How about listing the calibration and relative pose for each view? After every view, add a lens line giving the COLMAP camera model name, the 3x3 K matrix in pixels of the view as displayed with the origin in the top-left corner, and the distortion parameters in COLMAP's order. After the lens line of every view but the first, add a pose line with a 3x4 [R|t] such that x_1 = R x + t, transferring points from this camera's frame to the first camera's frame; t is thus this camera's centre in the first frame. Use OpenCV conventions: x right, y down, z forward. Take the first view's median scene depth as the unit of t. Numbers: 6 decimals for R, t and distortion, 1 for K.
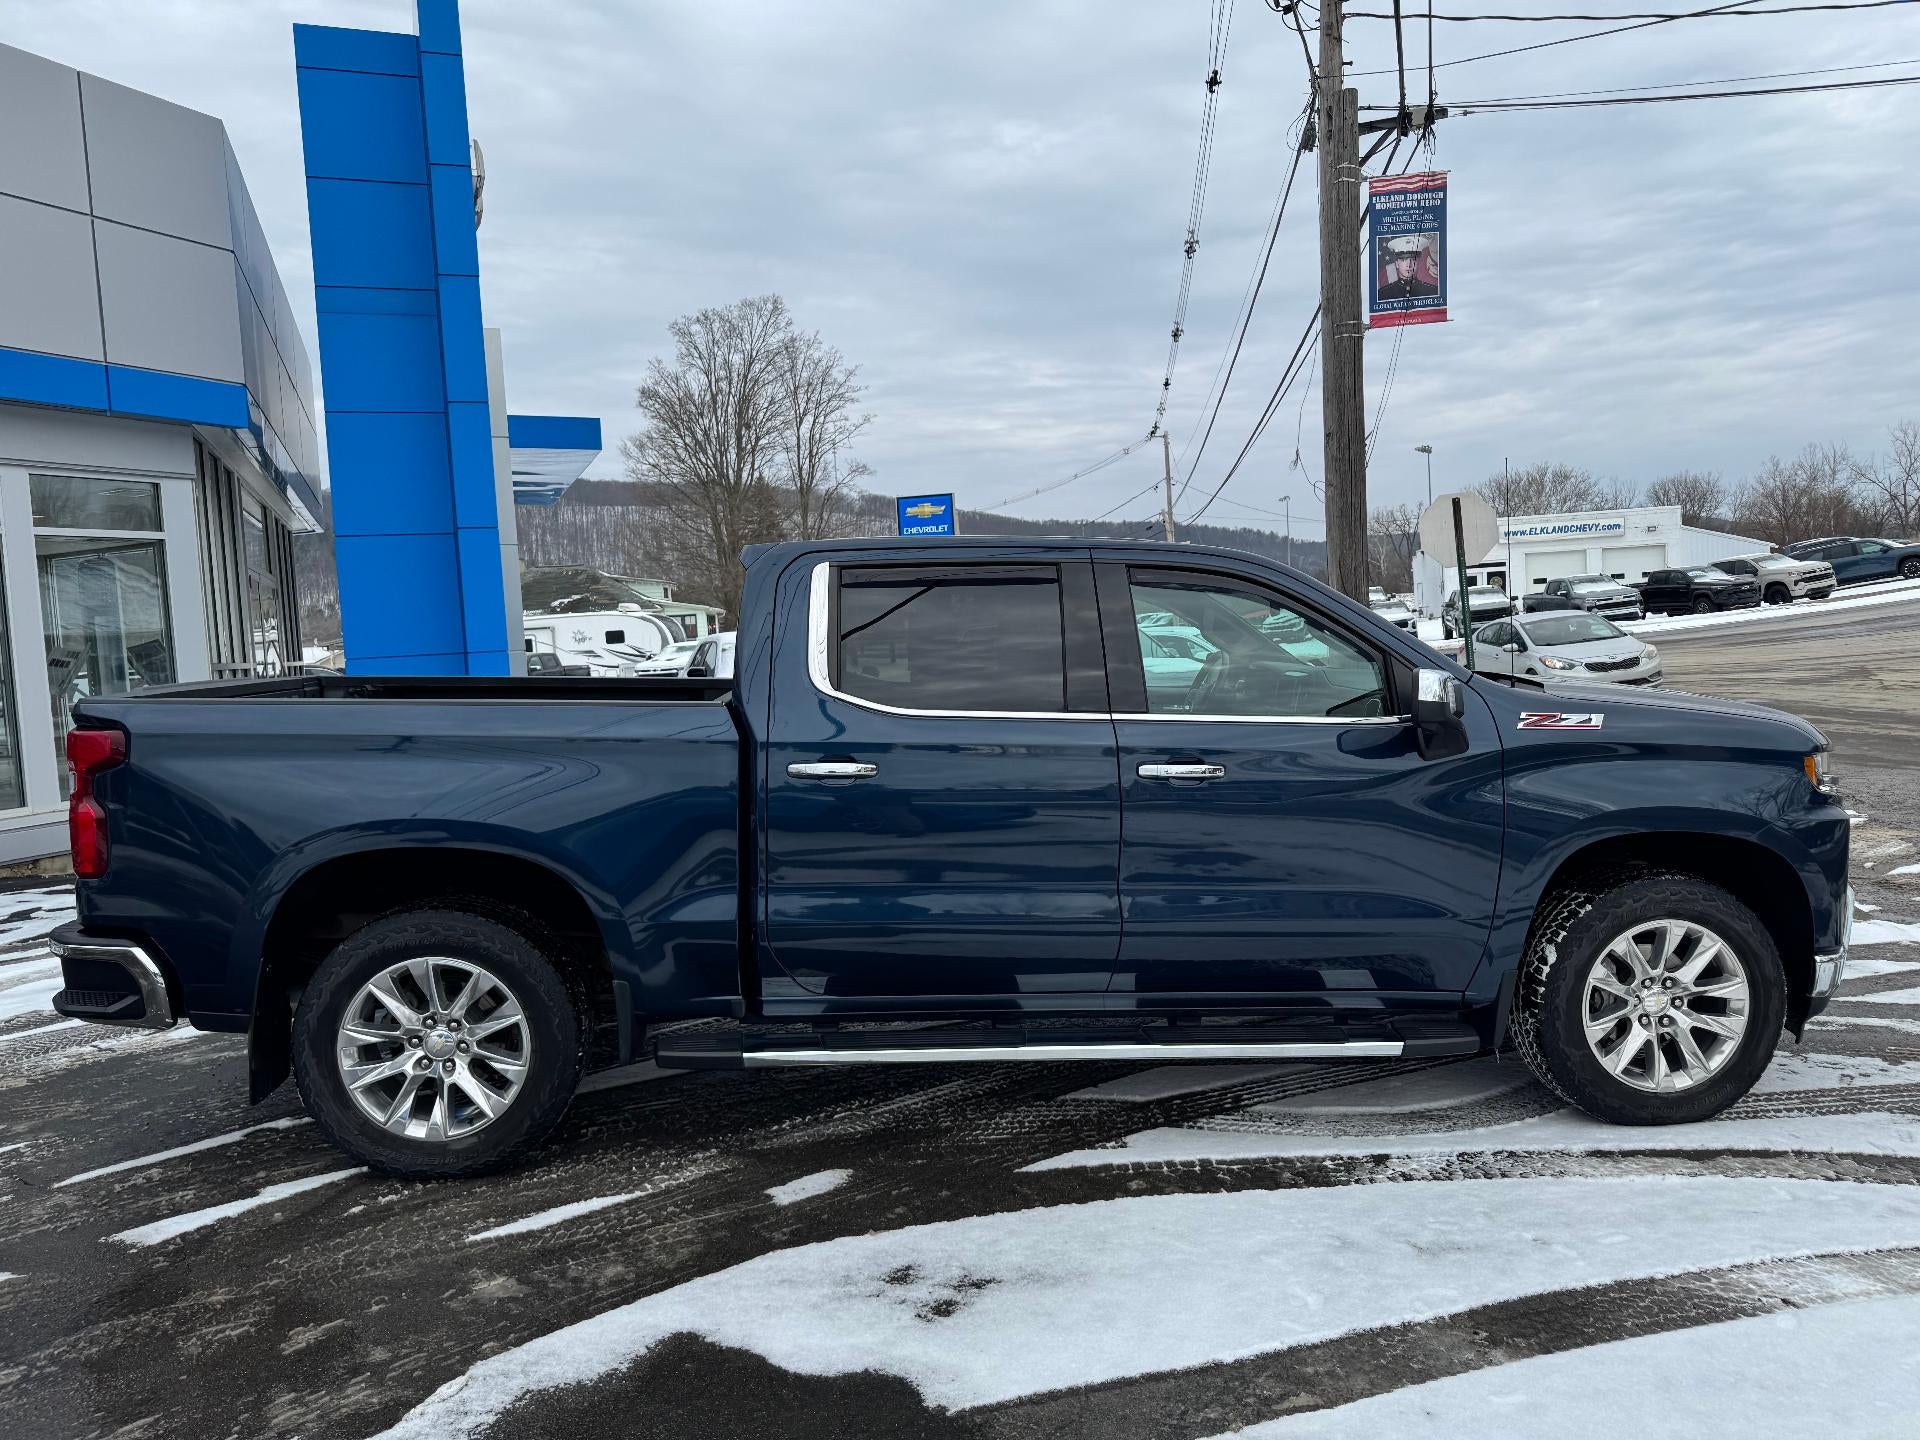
lens RADIAL K [[1352.3, 0, 960.0], [0, 1352.3, 720.0], [0, 0, 1]] dist [0.009042, -0.008980]
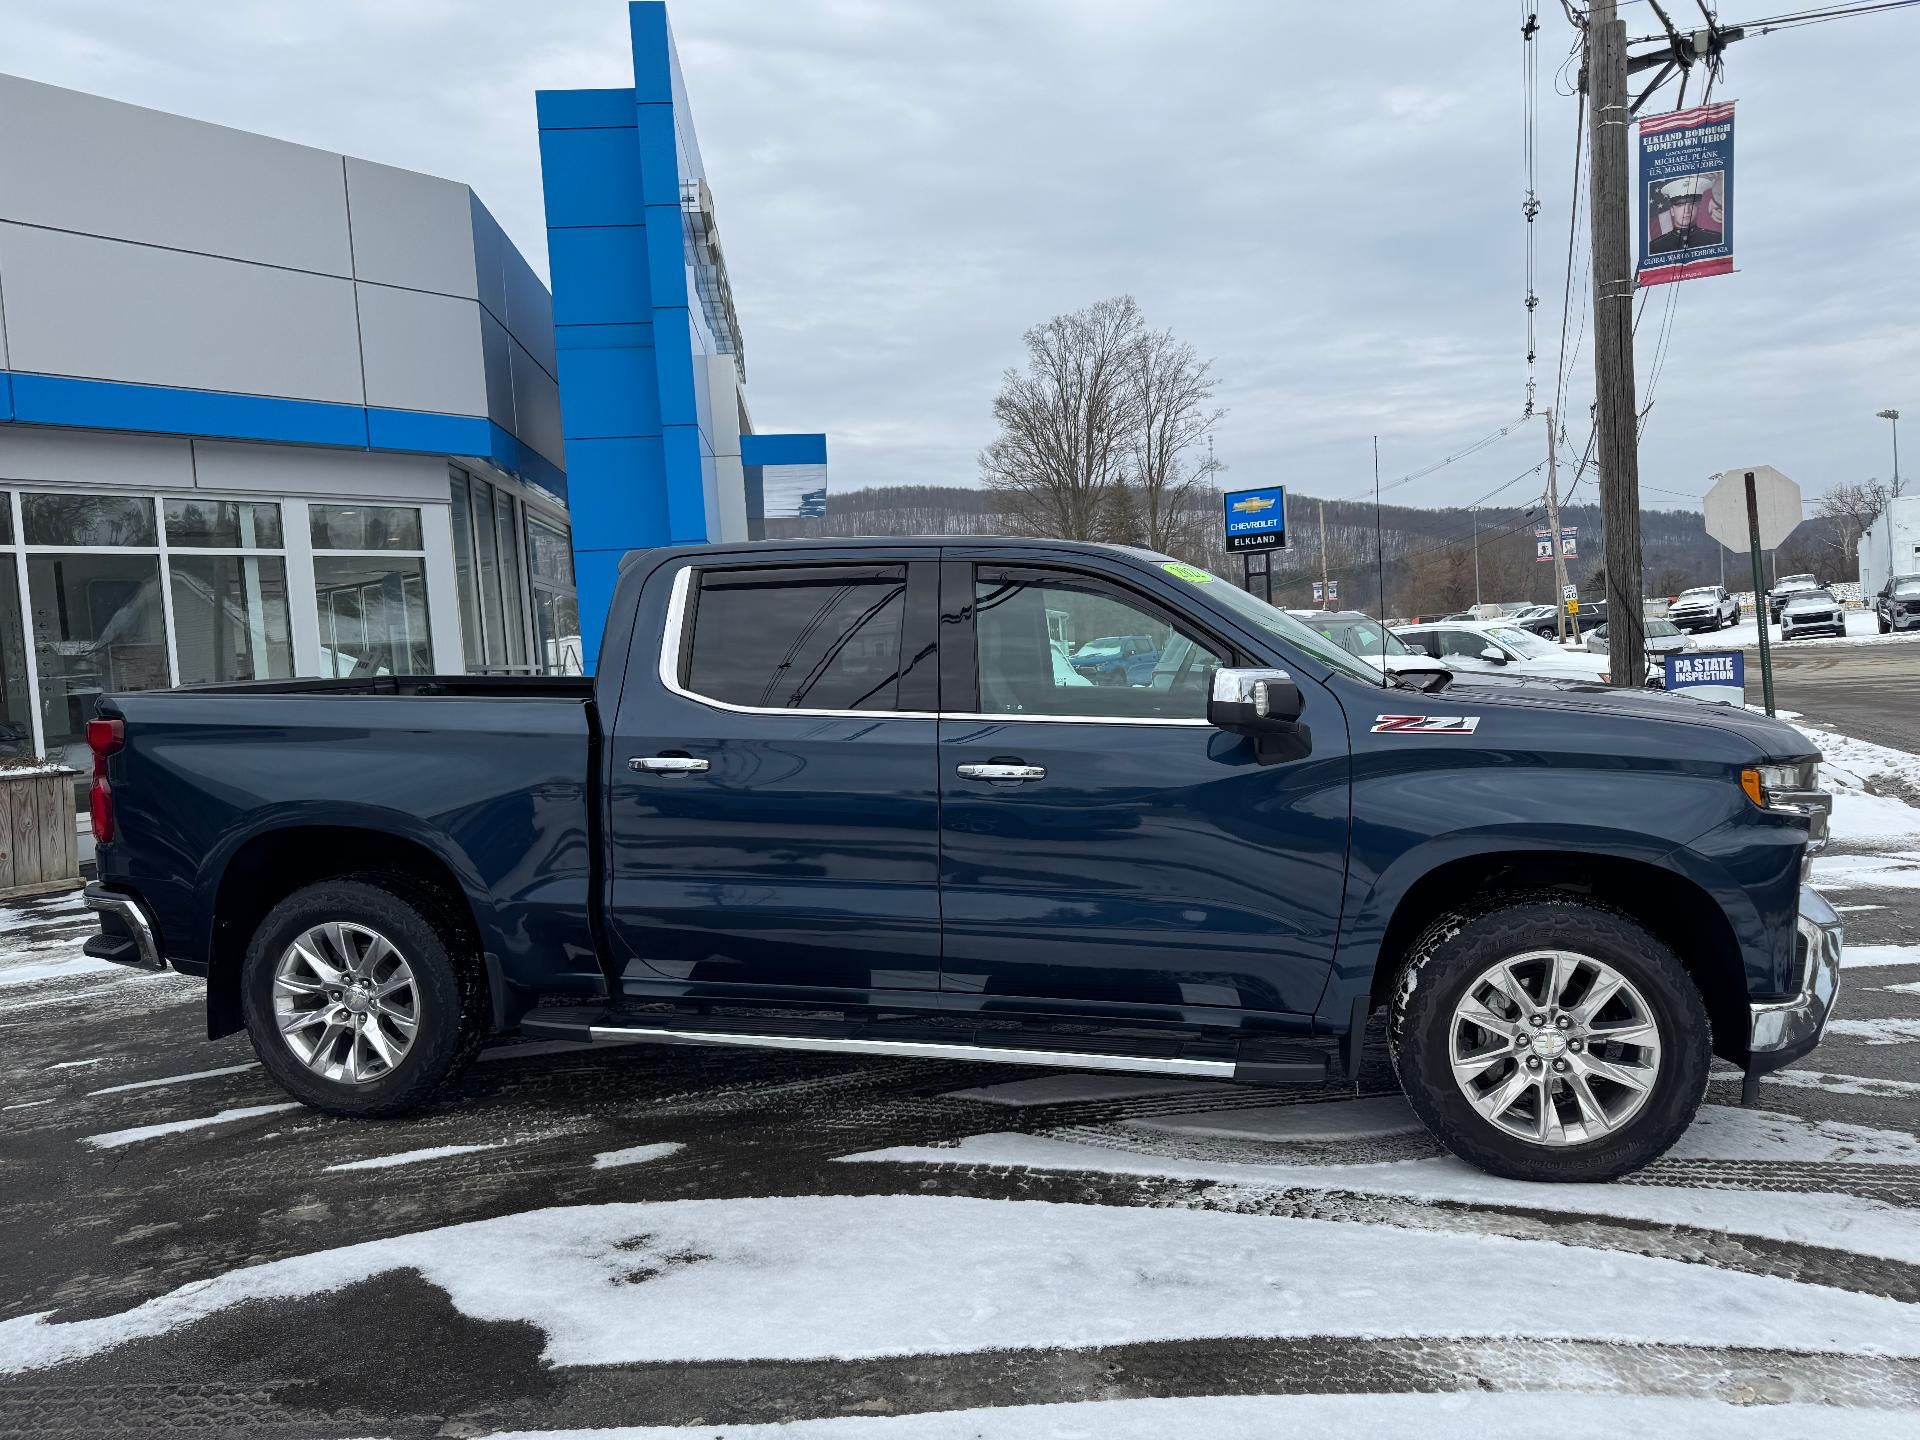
lens RADIAL K [[1348.4, 0, 960.1], [0, 1348.4, 735.2], [0, 0, 1]] dist [0.017362, -0.020478]
pose [[0.961582, 0.011764, -0.274265, 0.391618], [-0.008690, 0.999885, 0.012419, -0.000580], [0.274380, -0.009558, 0.961574, 0.047442]]
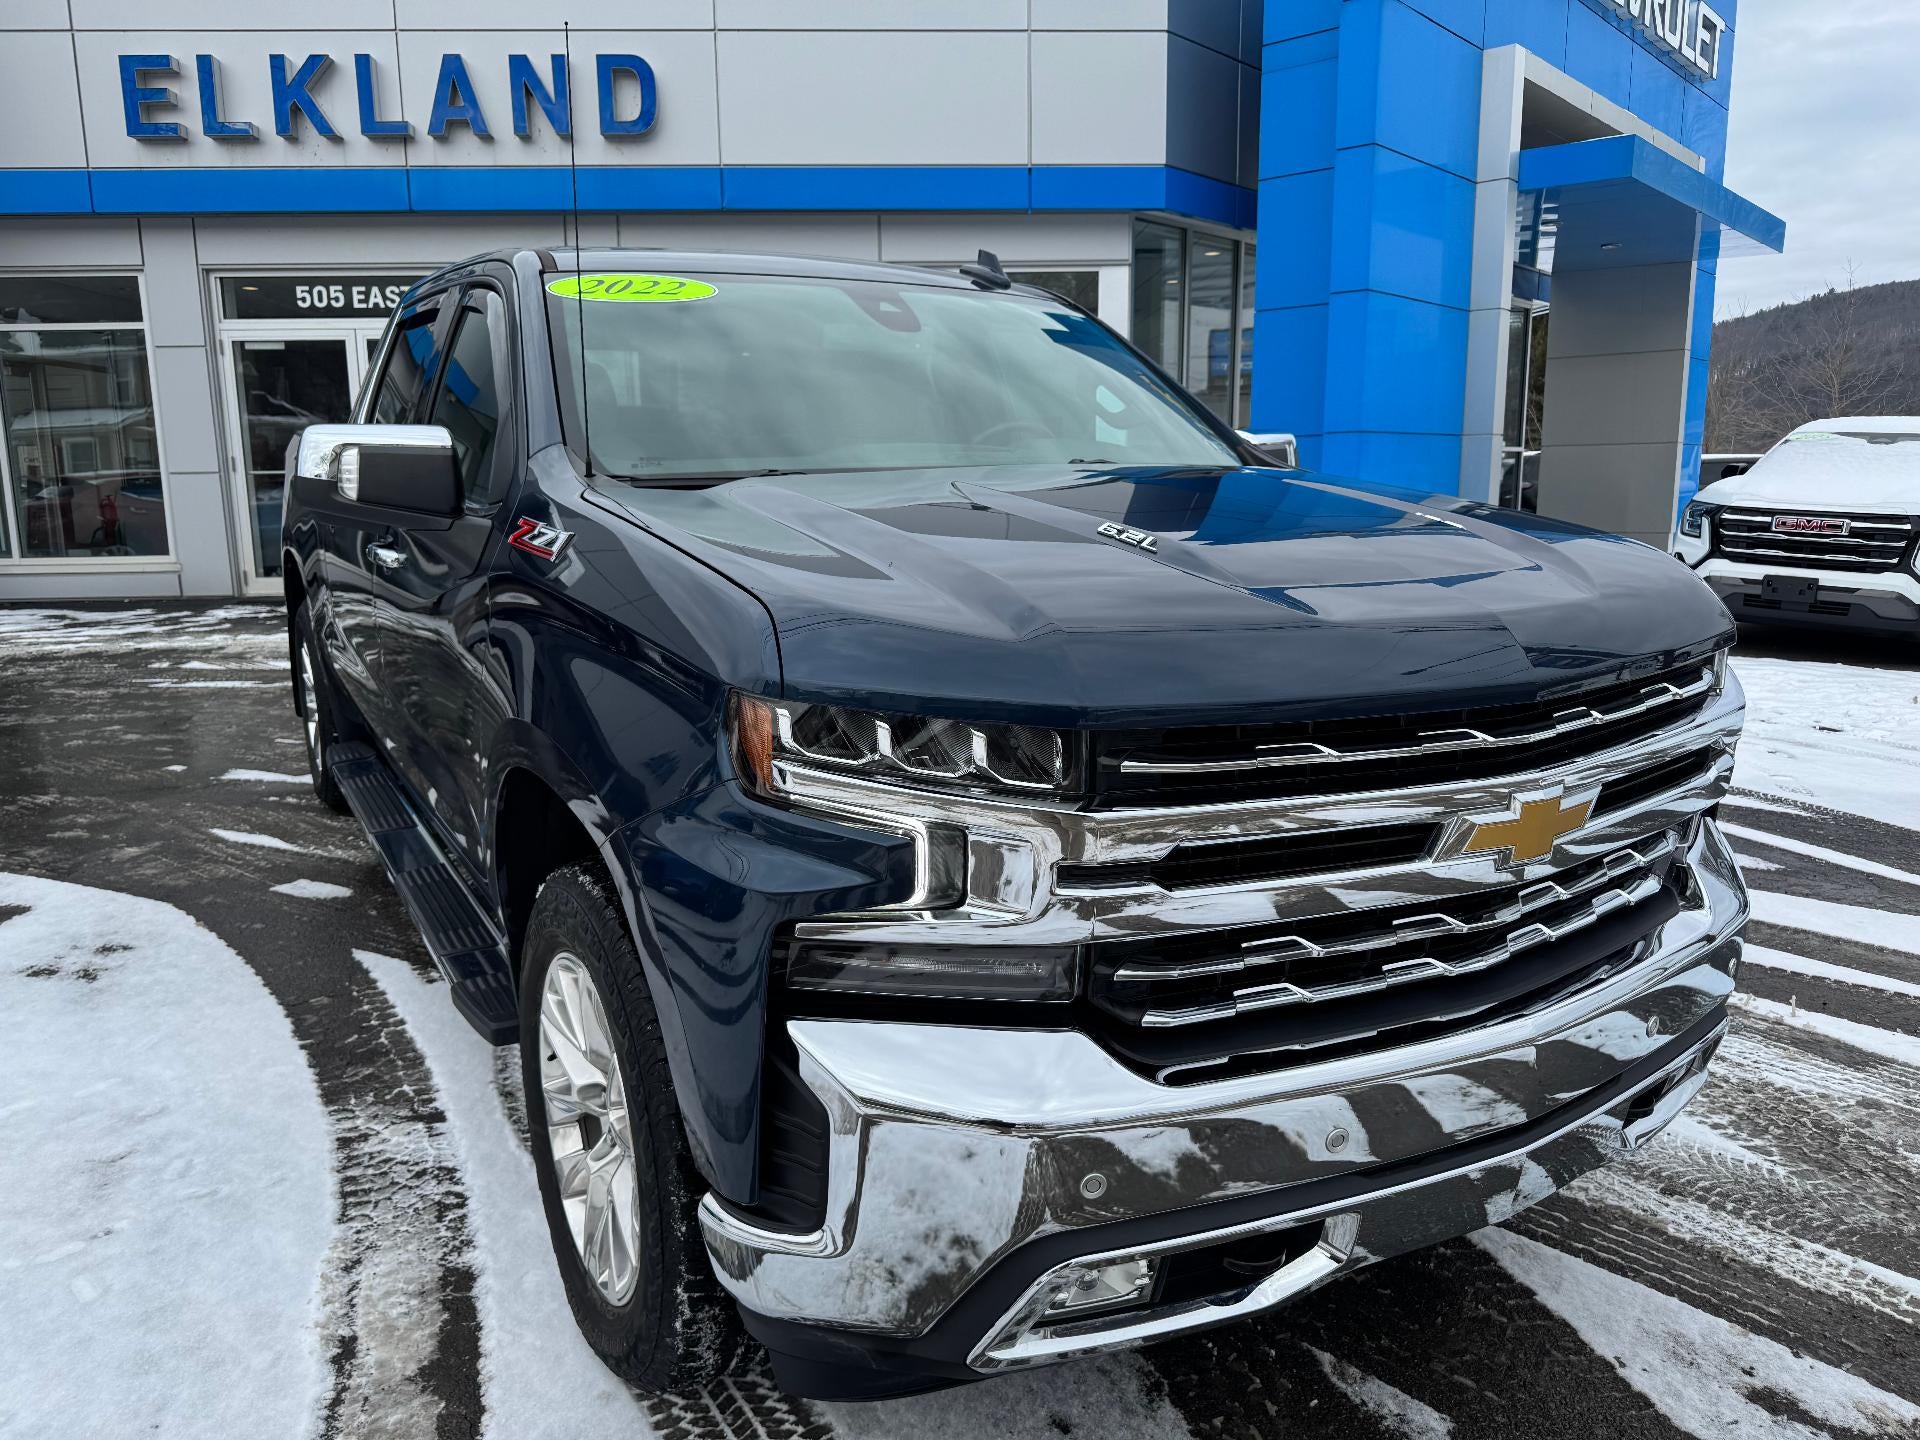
lens RADIAL K [[1381.5, 0, 960.0], [0, 1381.5, 720.0], [0, 0, 1]] dist [0.017287, -0.000100]
pose [[0.436367, 0.203515, -0.876450, 1.011028], [-0.077204, 0.978961, 0.188880, -0.044251], [0.896450, -0.014756, 0.442899, 0.903788]]
